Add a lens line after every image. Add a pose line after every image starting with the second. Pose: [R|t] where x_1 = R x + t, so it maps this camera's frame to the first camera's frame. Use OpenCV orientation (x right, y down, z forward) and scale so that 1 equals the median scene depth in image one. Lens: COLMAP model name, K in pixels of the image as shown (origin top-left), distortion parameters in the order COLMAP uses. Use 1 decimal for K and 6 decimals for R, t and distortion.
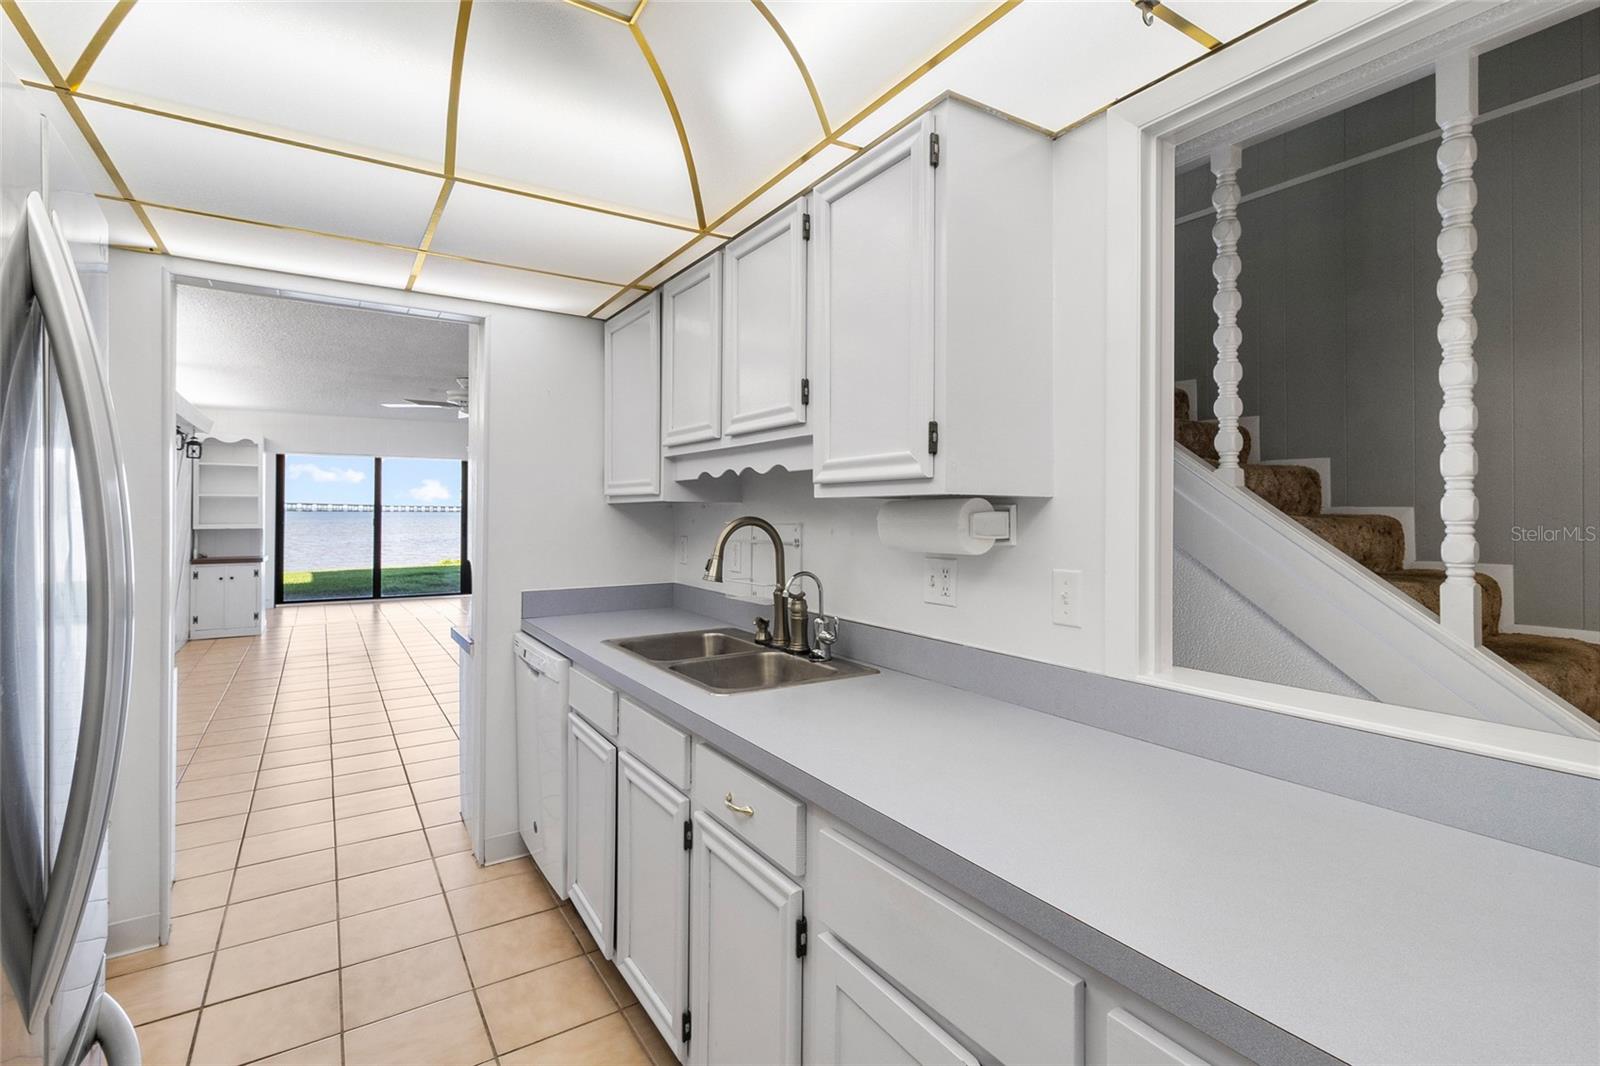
lens RADIAL K [[739.5, 0, 806.1], [0, 739.5, 513.9], [0, 0, 1]] dist [0.003992, 0.000226]
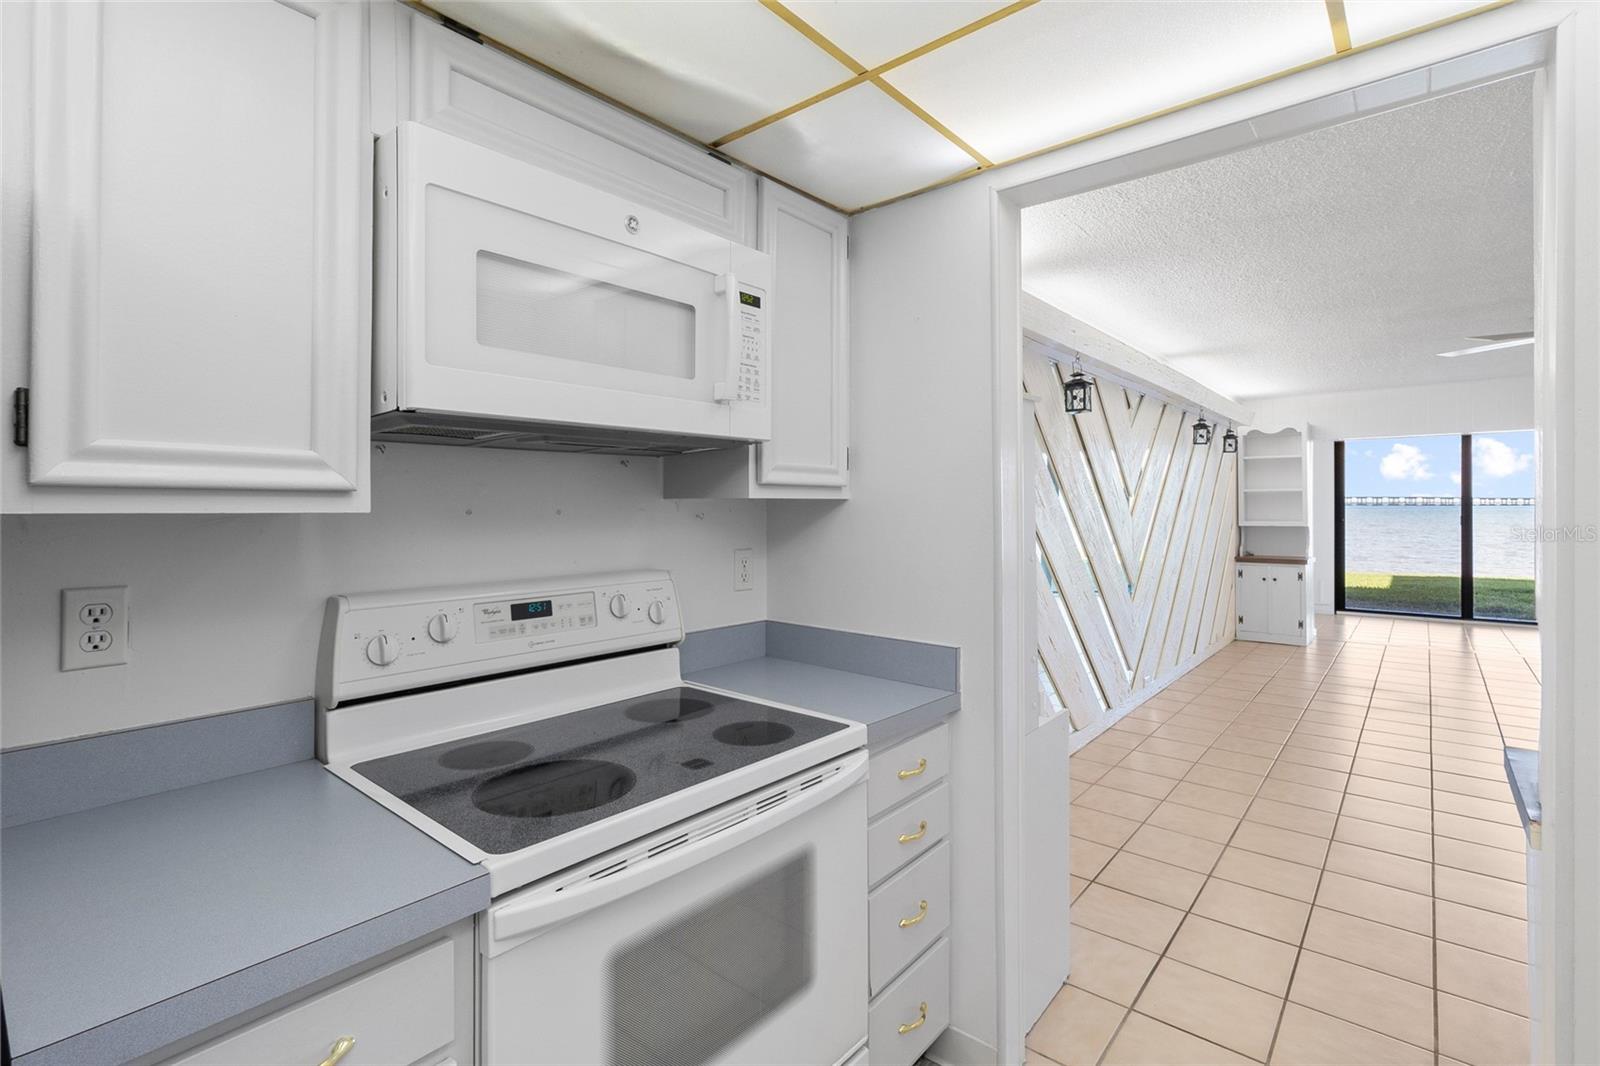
lens RADIAL K [[745.9, 0, 809.0], [0, 745.9, 501.1], [0, 0, 1]] dist [0.003499, 0.000818]
pose [[0.295862, -0.014667, -0.955118, -0.056149], [0.005223, 0.999892, -0.013737, -0.001363], [0.955217, -0.000925, 0.295906, 0.169383]]
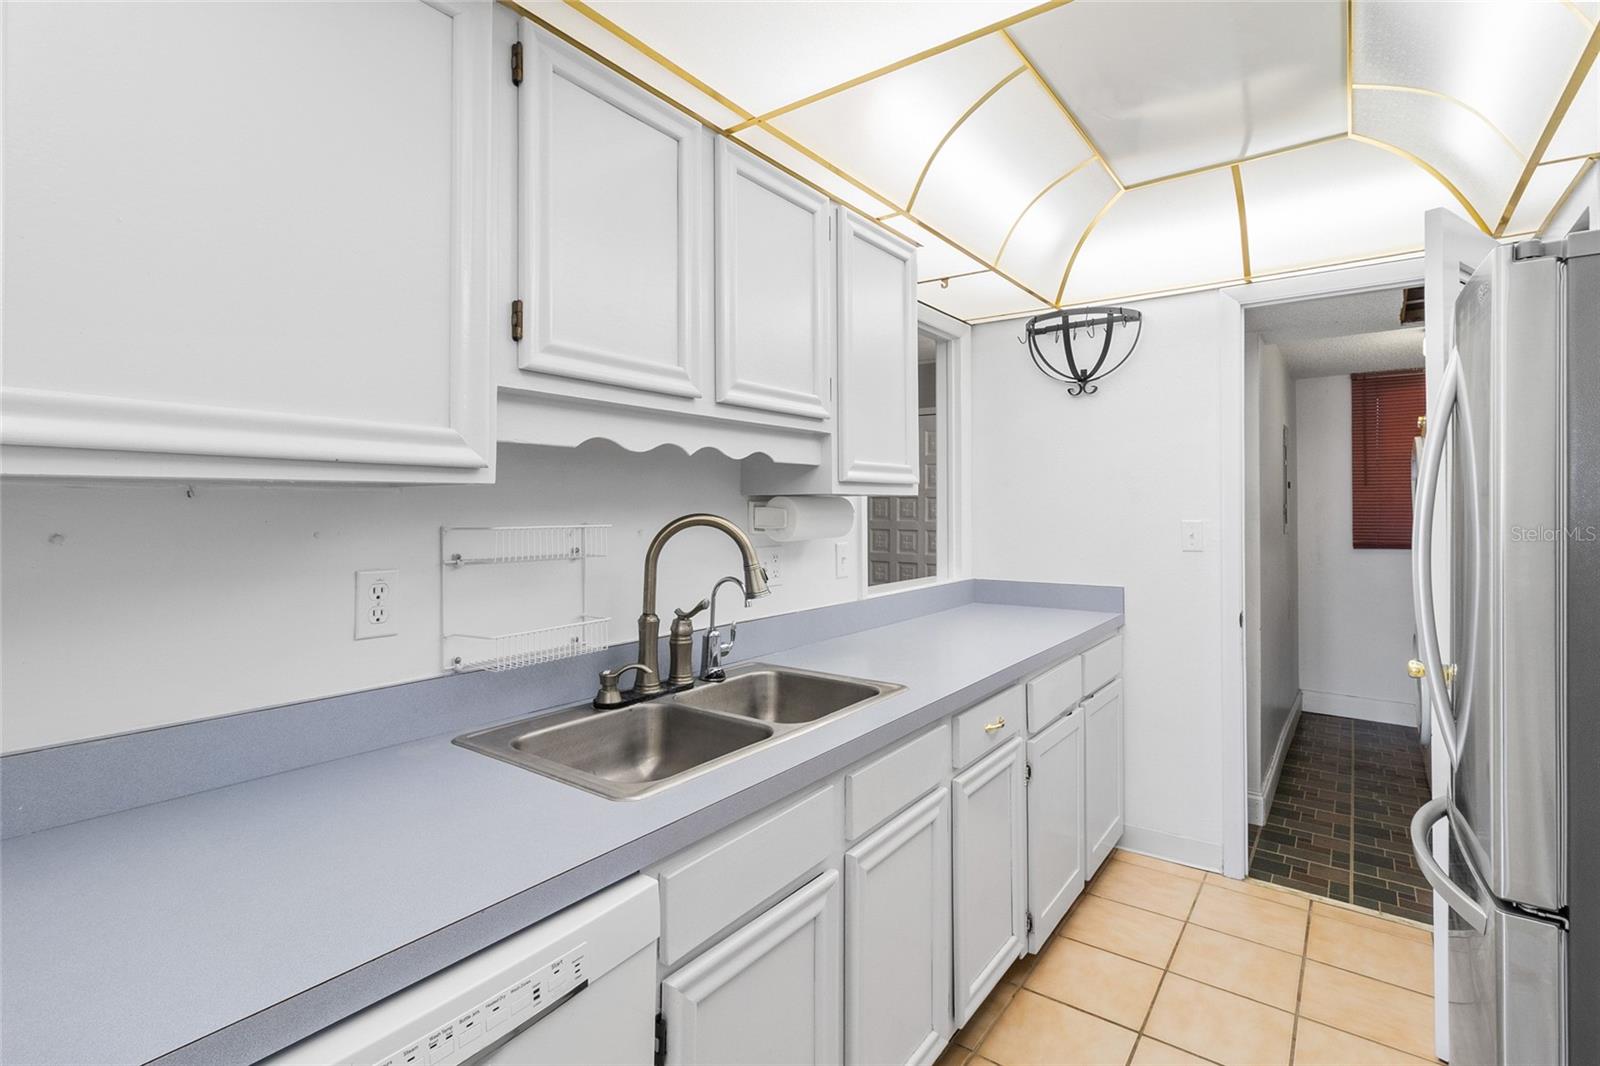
lens RADIAL K [[745.9, 0, 809.0], [0, 745.9, 501.1], [0, 0, 1]] dist [0.003499, 0.000818]
pose [[-0.350951, 0.004366, 0.936384, -0.211959], [0.001627, 0.999990, -0.004052, -0.001534], [-0.936392, 0.000101, -0.350955, 0.306733]]
